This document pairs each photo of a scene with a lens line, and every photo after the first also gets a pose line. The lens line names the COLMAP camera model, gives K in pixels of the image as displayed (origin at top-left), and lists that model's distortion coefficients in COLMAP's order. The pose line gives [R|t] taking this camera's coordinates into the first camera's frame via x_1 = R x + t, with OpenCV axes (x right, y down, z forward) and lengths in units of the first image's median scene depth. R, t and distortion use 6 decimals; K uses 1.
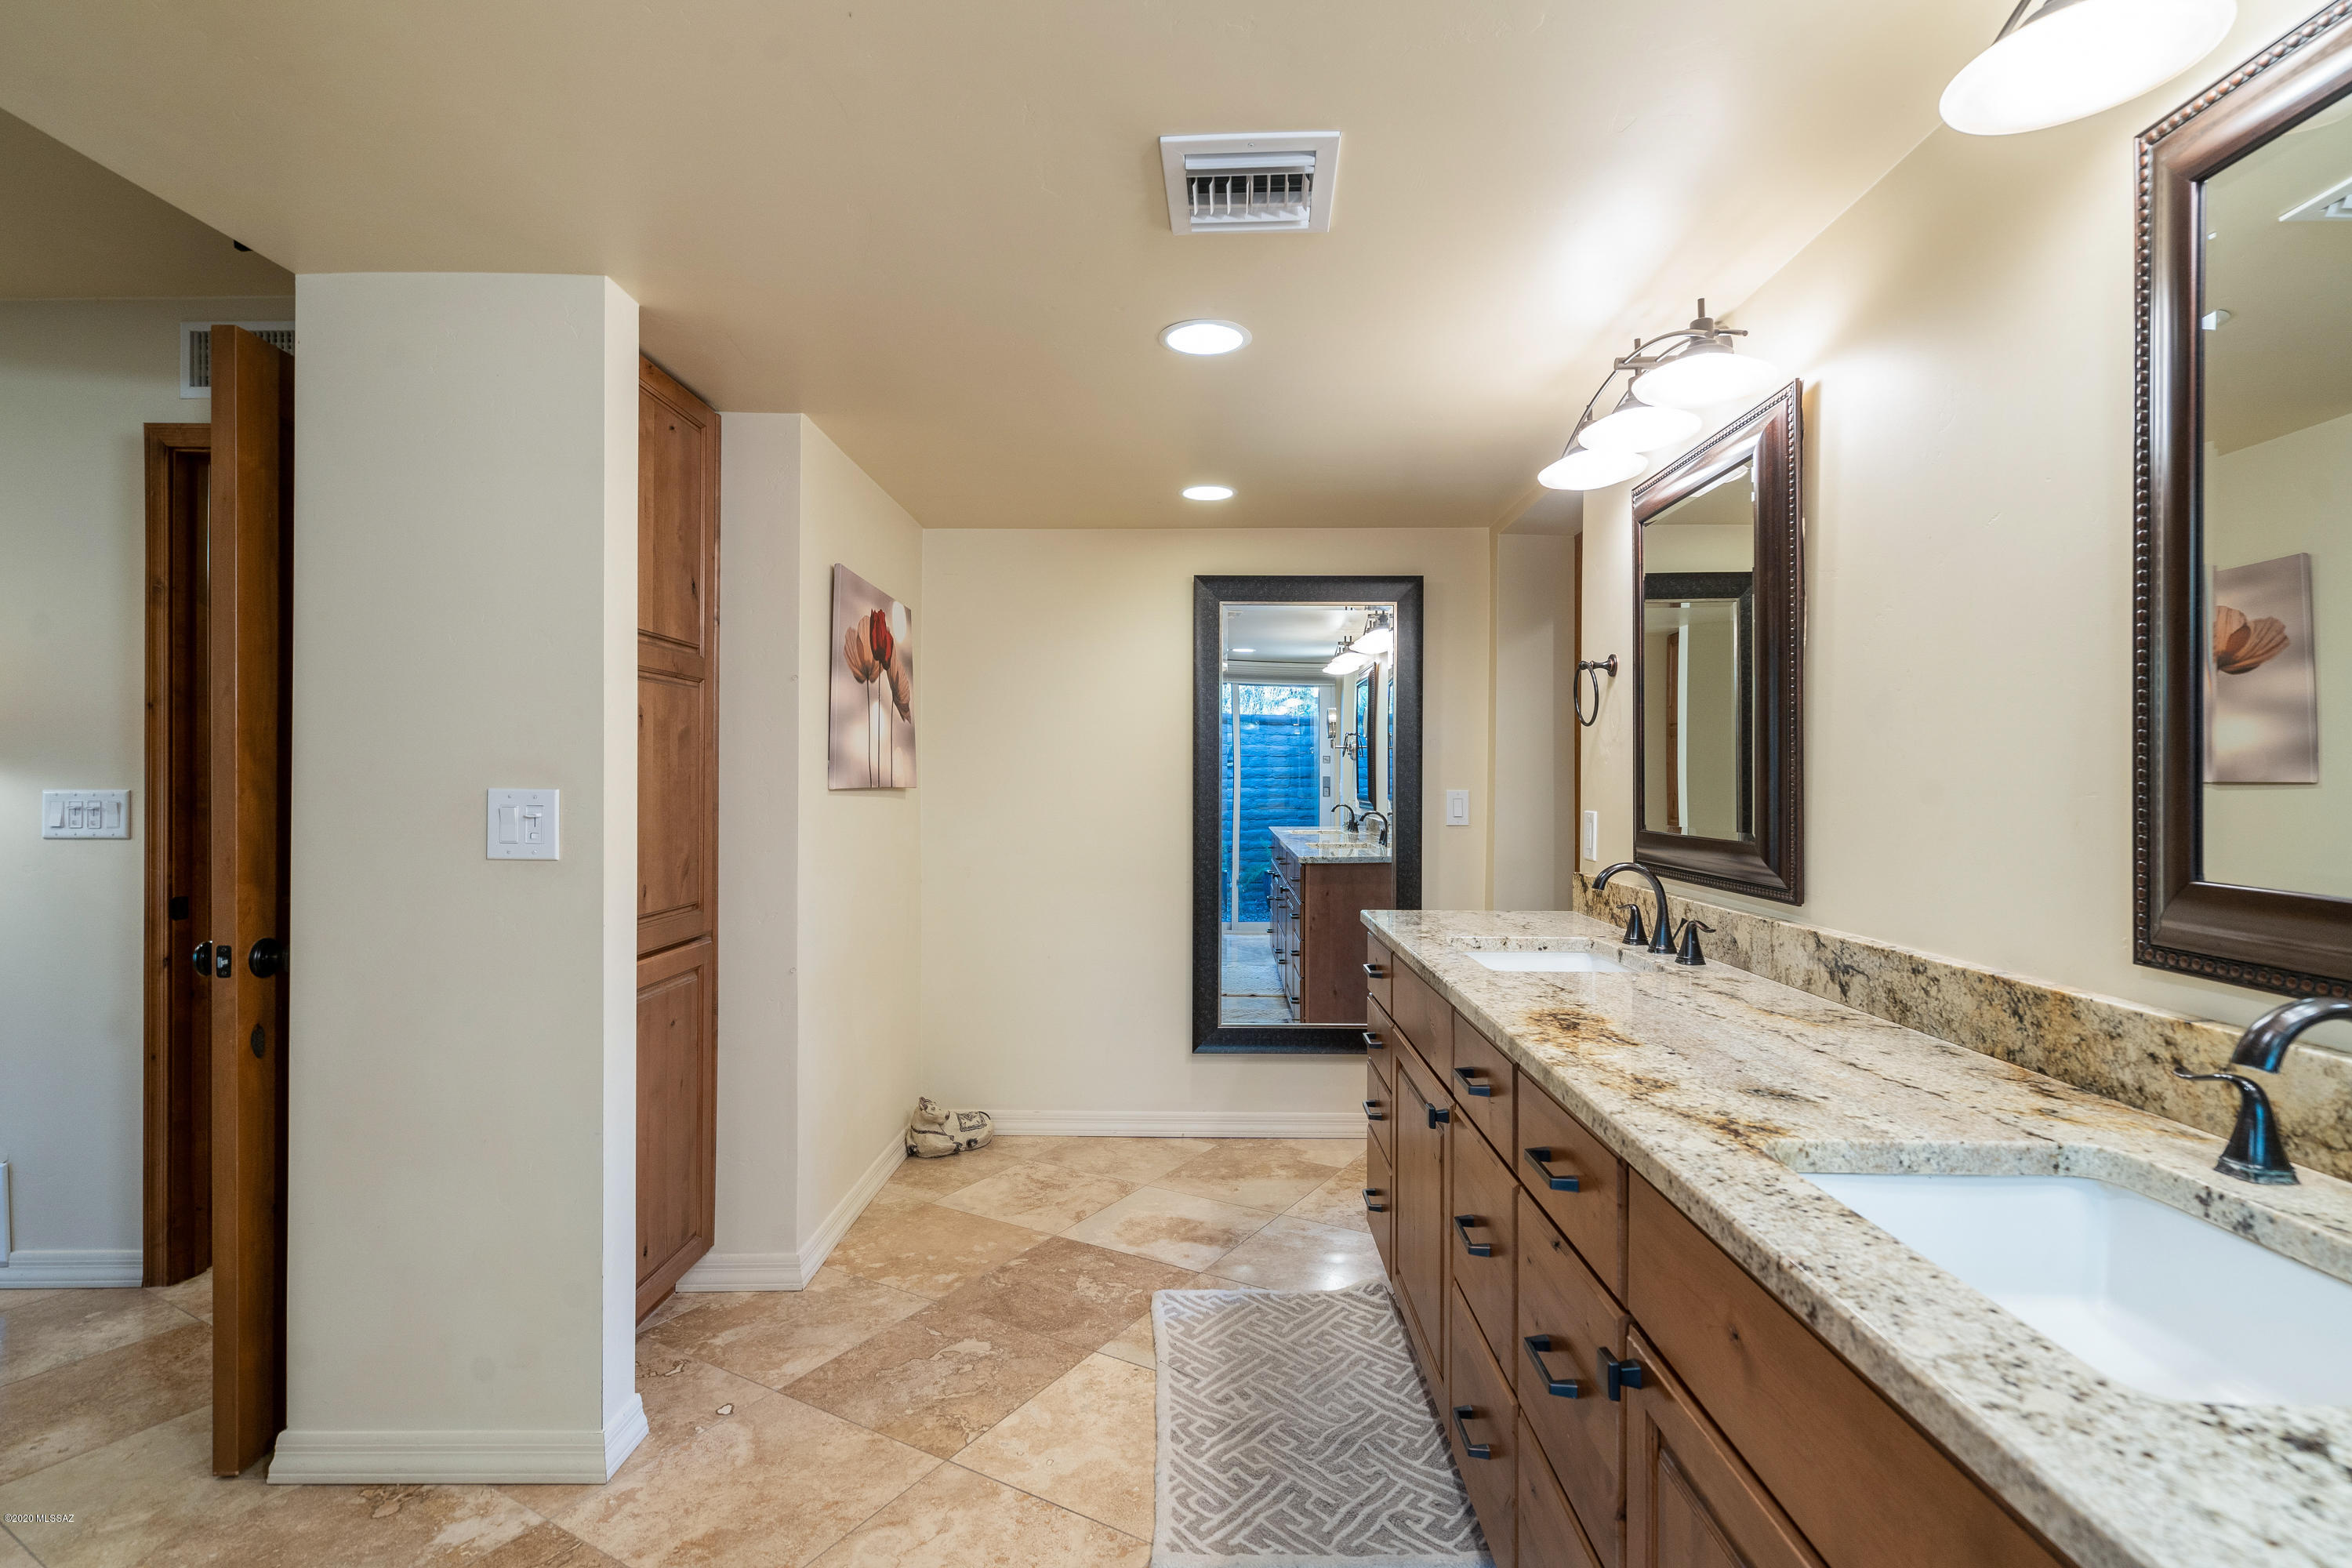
lens RADIAL K [[1110.9, 0, 1184.3], [0, 1110.9, 781.8], [0, 0, 1]] dist [-0.001881, -0.000395]
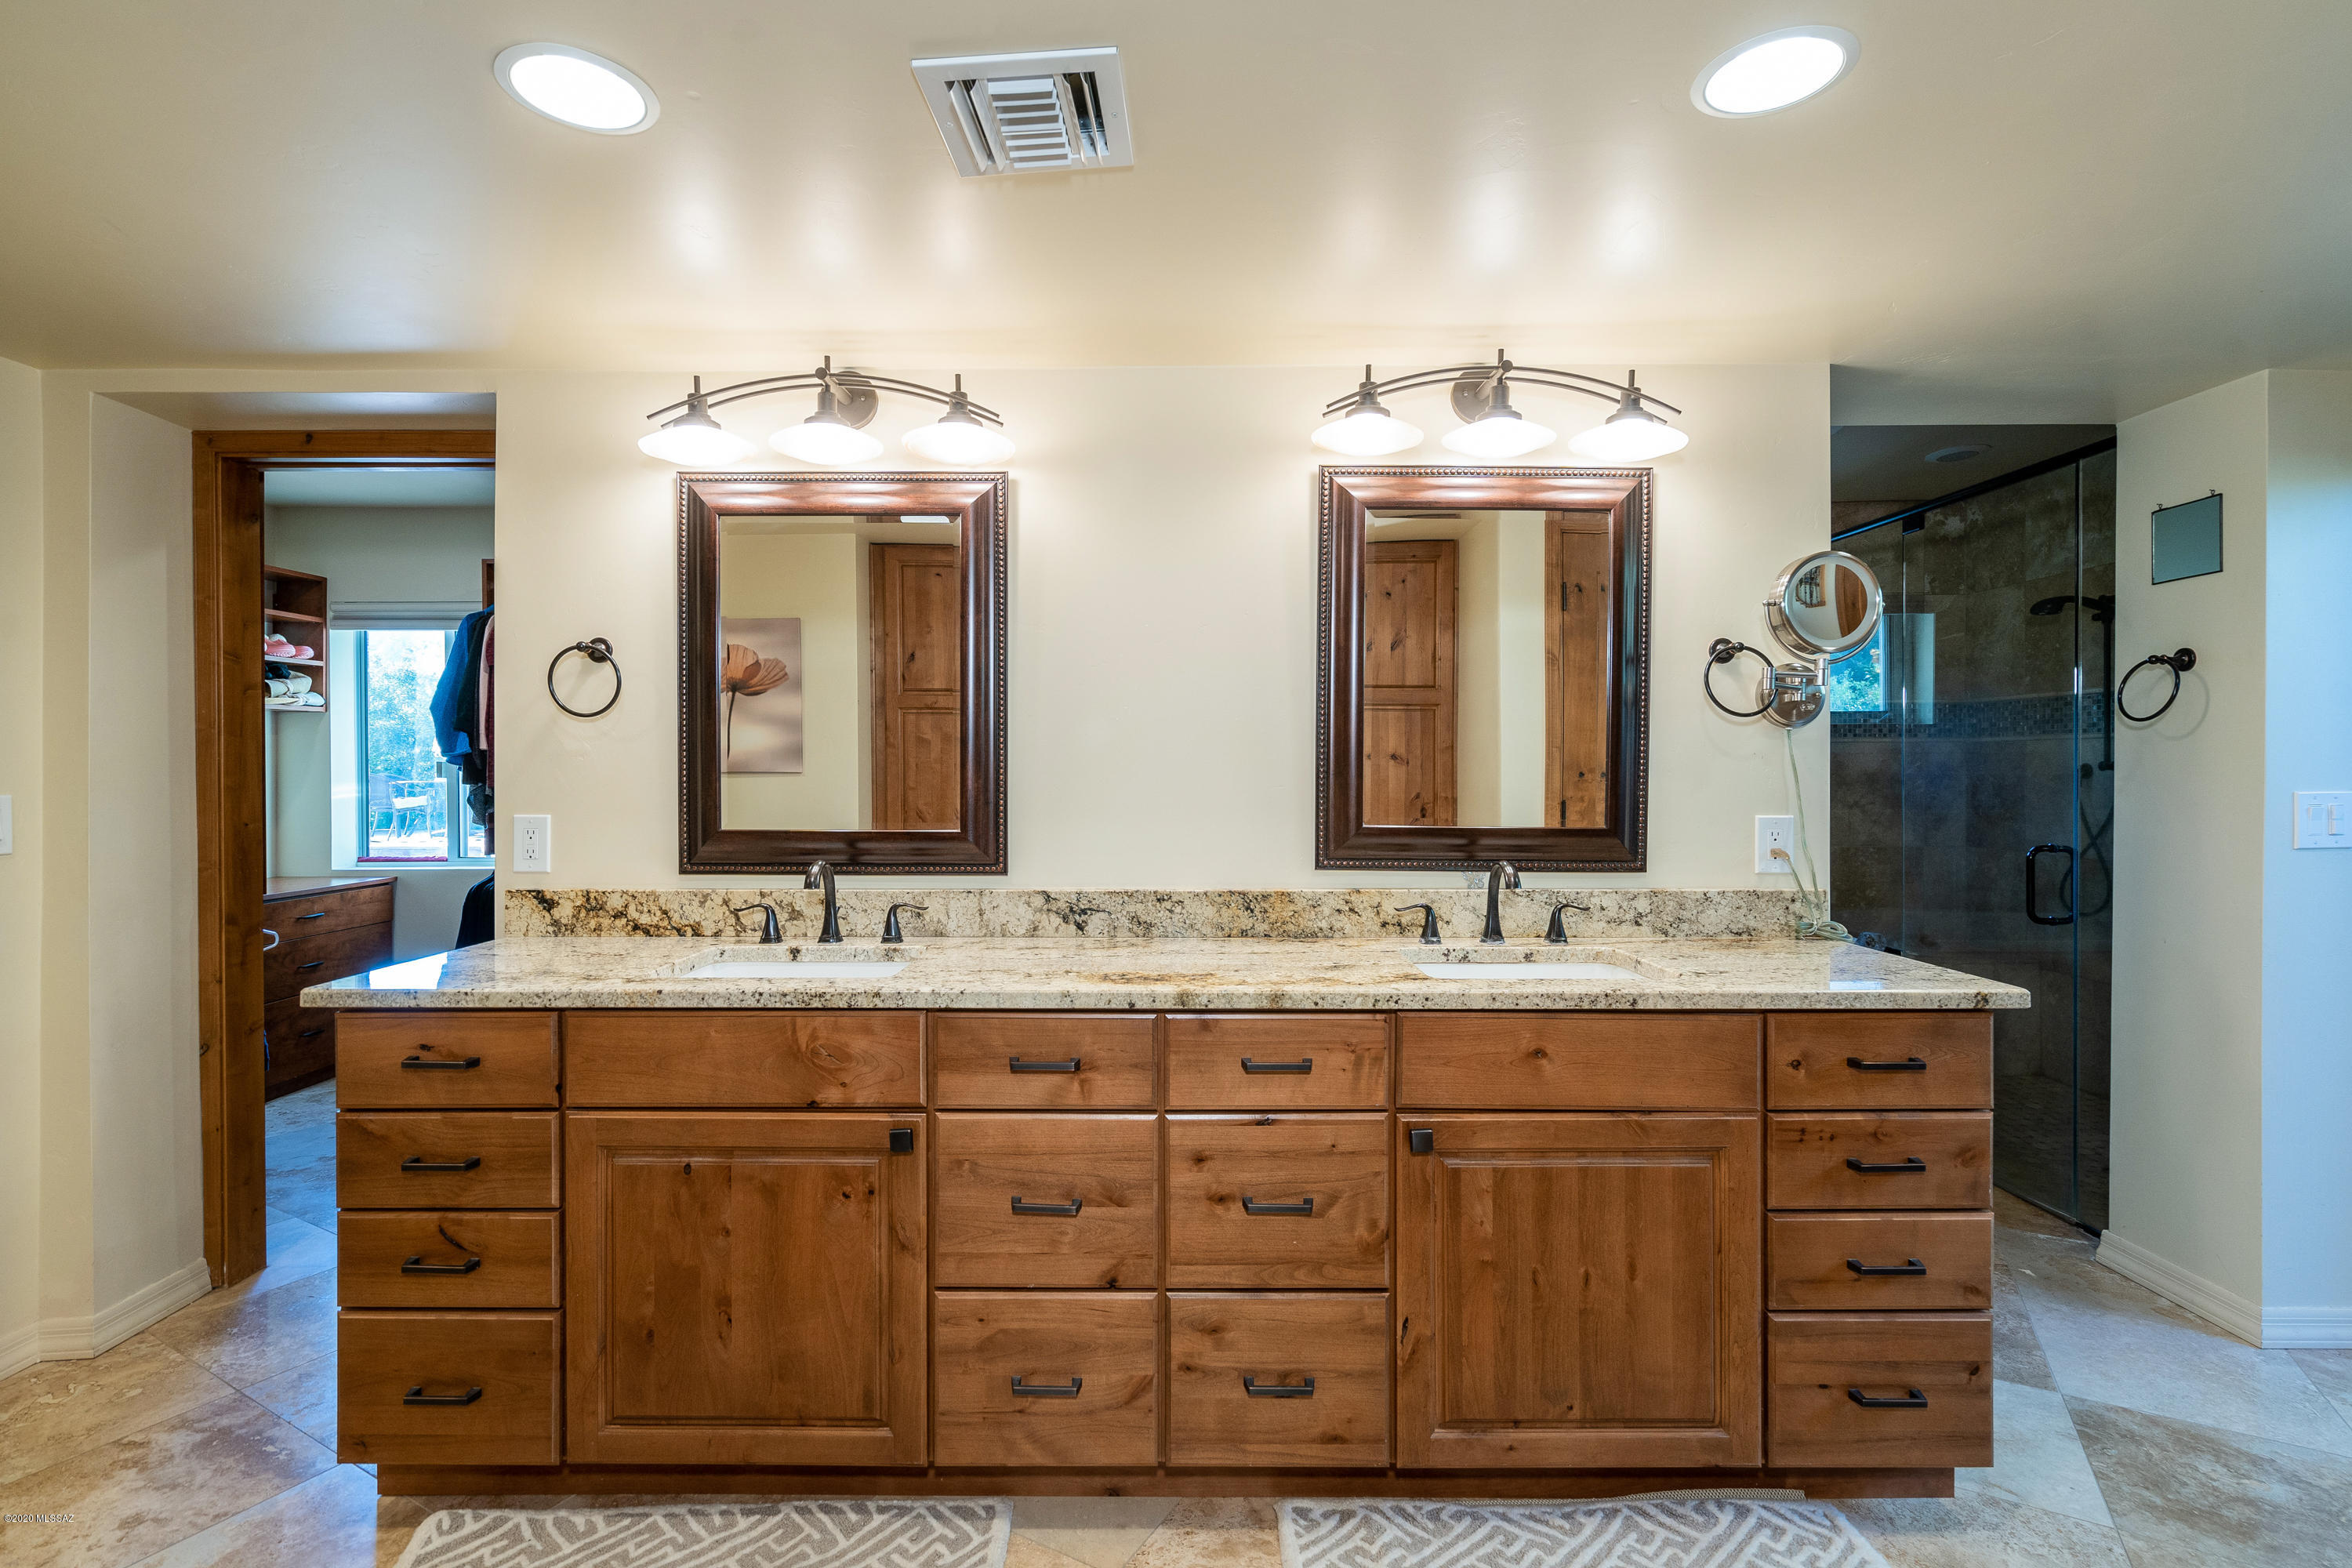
lens RADIAL K [[1090.0, 0, 1168.7], [0, 1090.0, 772.5], [0, 0, 1]] dist [-0.008849, 0.000857]
pose [[0.004456, -0.008946, 0.999950, -0.854103], [0.001907, 0.999958, 0.008938, -0.023534], [-0.999988, 0.001867, 0.004473, 0.944277]]
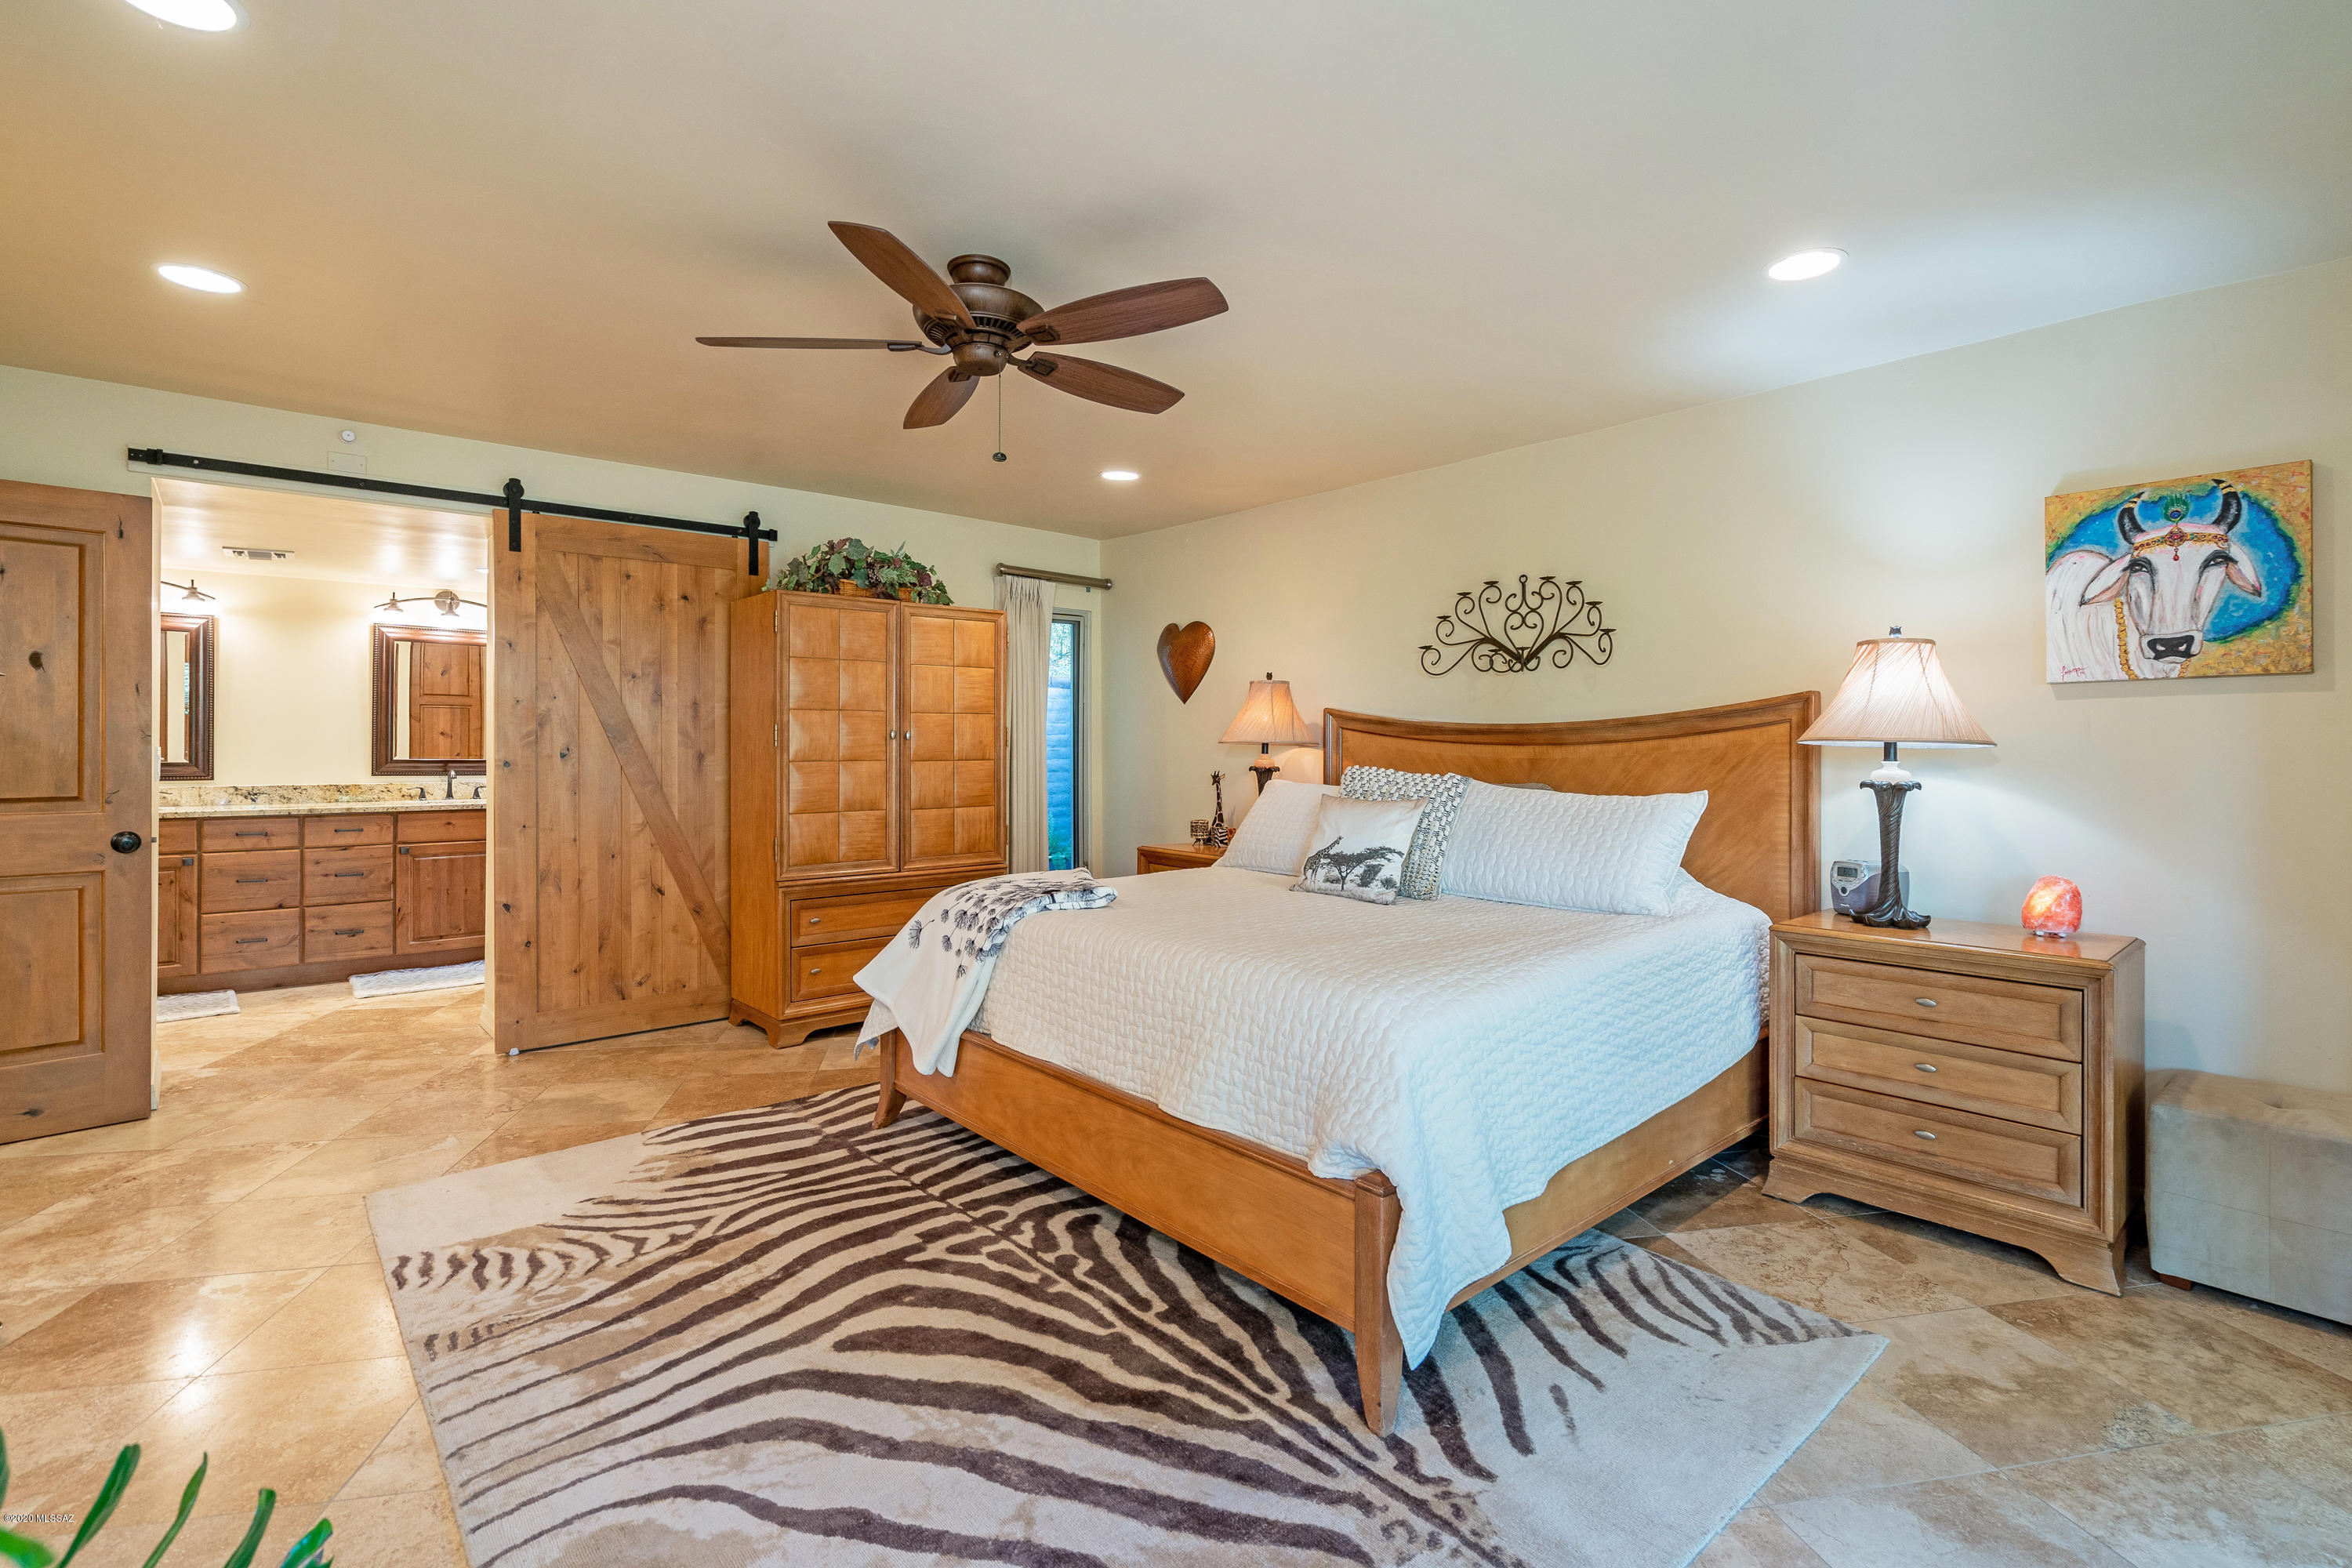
lens RADIAL K [[1090.0, 0, 1220.9], [0, 1090.0, 741.9], [0, 0, 1]] dist [-0.008849, 0.000857]
pose [[-0.677374, -0.002287, 0.735635, -4.340798], [-0.003498, 0.999994, -0.000113, -0.009986], [-0.735631, -0.002649, -0.677378, 1.146700]]
